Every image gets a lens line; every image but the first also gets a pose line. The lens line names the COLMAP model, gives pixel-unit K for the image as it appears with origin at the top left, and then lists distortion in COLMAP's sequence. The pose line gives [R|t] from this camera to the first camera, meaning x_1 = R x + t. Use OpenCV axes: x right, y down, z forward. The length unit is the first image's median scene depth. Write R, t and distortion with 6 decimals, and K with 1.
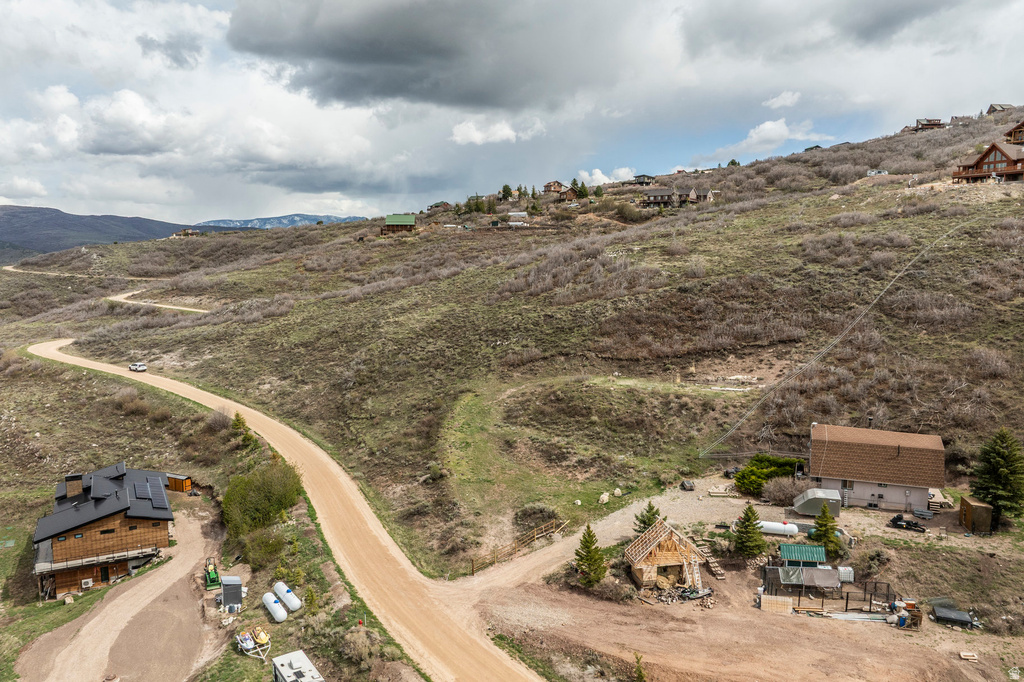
lens RADIAL K [[725.0, 0, 513.9], [0, 725.0, 344.1], [0, 0, 1]] dist [-0.045317, 0.011113]
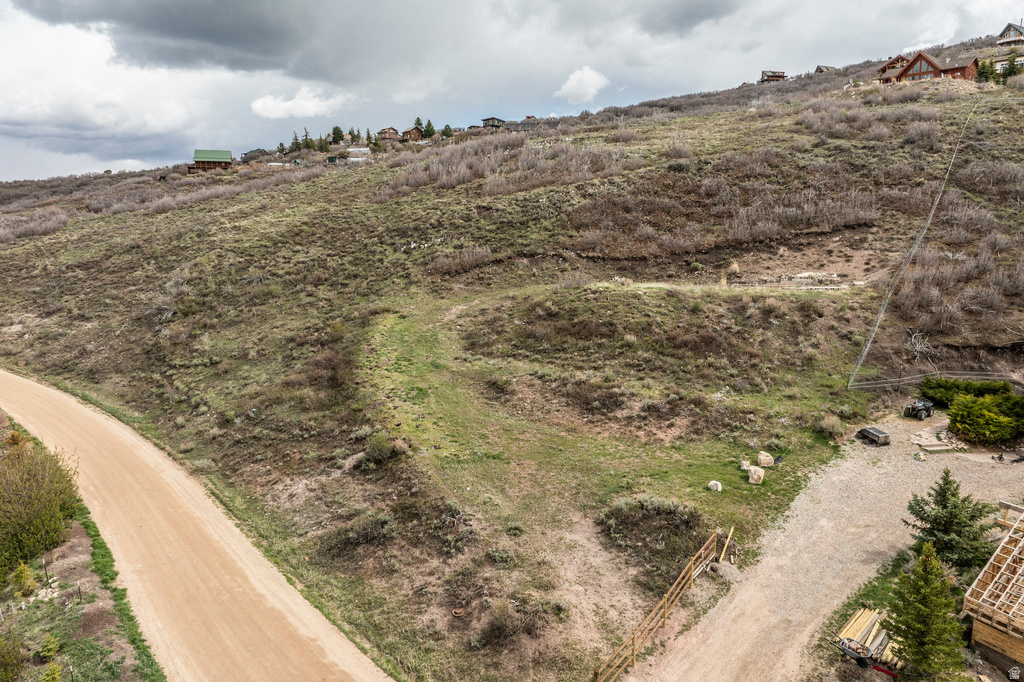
lens RADIAL K [[725.0, 0, 513.3], [0, 725.0, 342.8], [0, 0, 1]] dist [-0.045317, 0.011113]
pose [[0.969263, -0.034794, 0.243552, -0.106632], [0.027000, 0.999013, 0.035266, 0.072568], [-0.244539, -0.027606, 0.969246, 0.398882]]
